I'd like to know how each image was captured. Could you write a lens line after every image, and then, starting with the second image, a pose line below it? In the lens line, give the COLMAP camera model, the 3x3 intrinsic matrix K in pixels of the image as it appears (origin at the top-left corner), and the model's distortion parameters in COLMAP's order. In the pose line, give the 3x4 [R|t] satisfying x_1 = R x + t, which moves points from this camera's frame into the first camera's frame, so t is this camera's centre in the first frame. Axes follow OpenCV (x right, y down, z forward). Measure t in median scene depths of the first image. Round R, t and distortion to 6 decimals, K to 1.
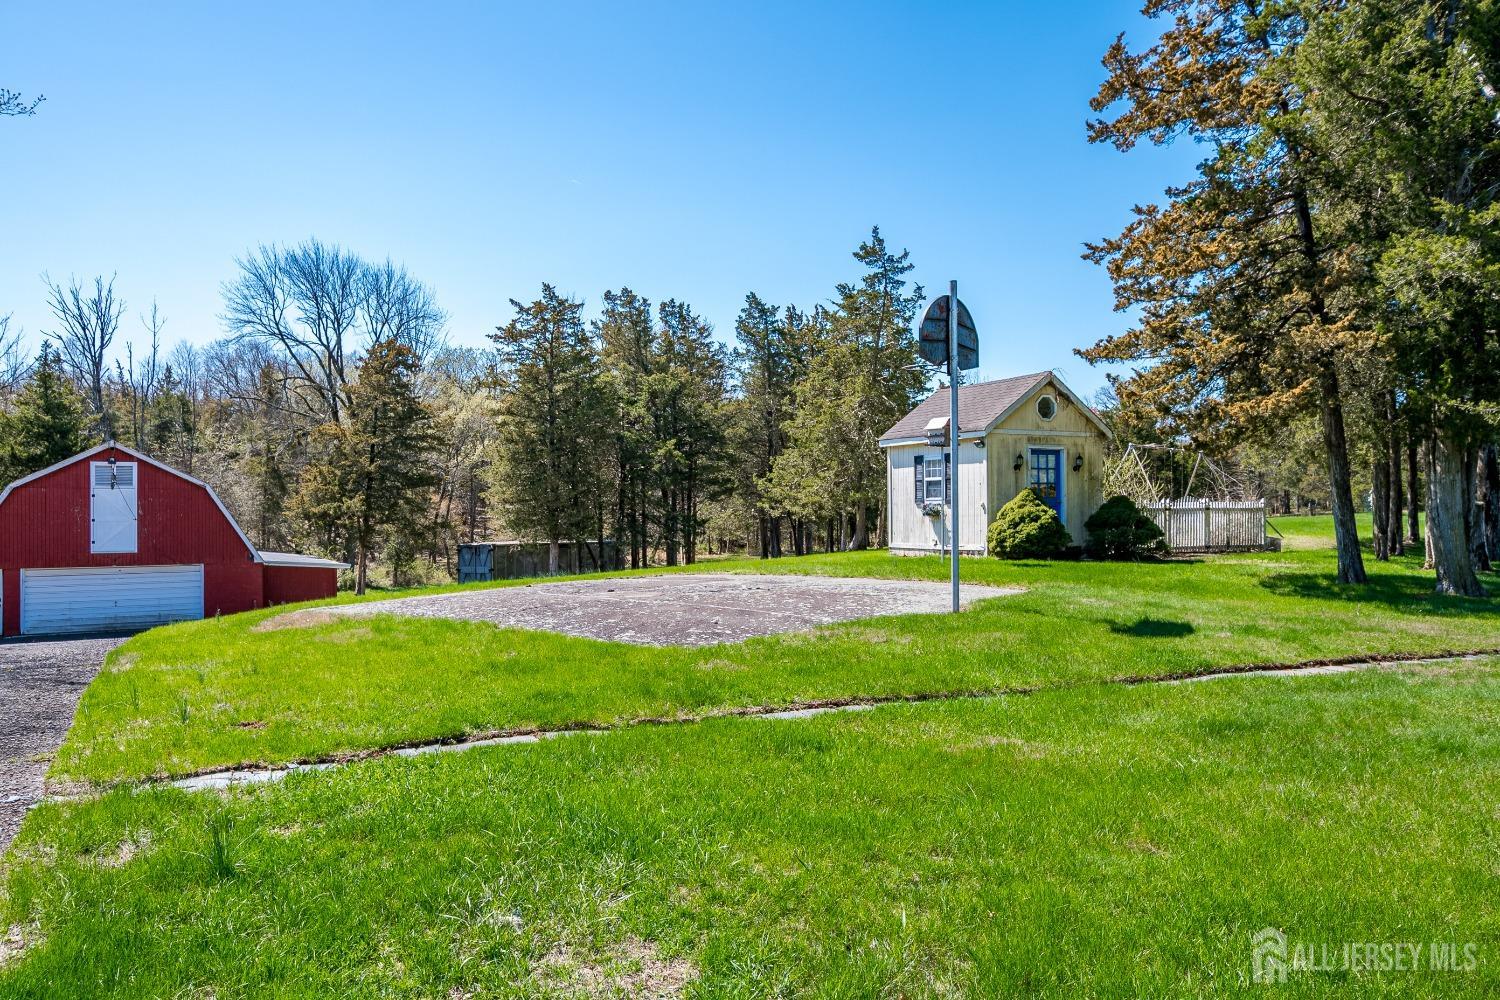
lens RADIAL K [[1133.0, 0, 734.2], [0, 1133.0, 500.5], [0, 0, 1]] dist [0.005617, 0.009869]
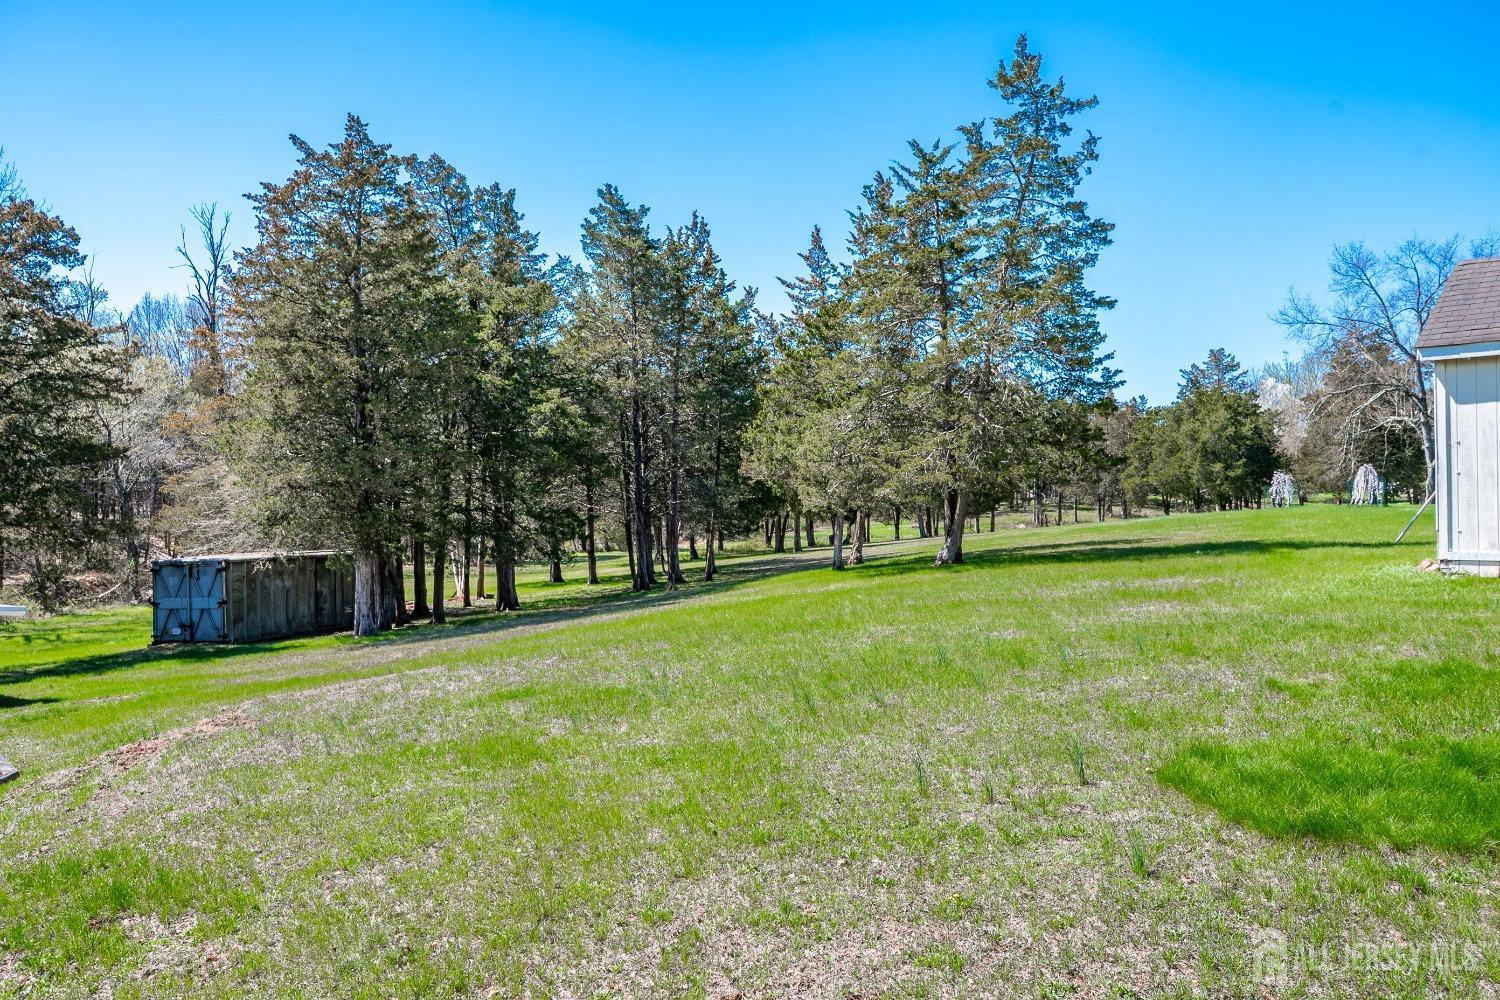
lens RADIAL K [[1232.9, 0, 740.9], [0, 1232.9, 501.0], [0, 0, 1]] dist [0.005509, 0.034826]
pose [[0.942493, -0.001115, 0.334223, -0.244496], [0.000974, 0.999999, 0.000589, 0.010890], [-0.334223, -0.000230, 0.942494, 0.417920]]
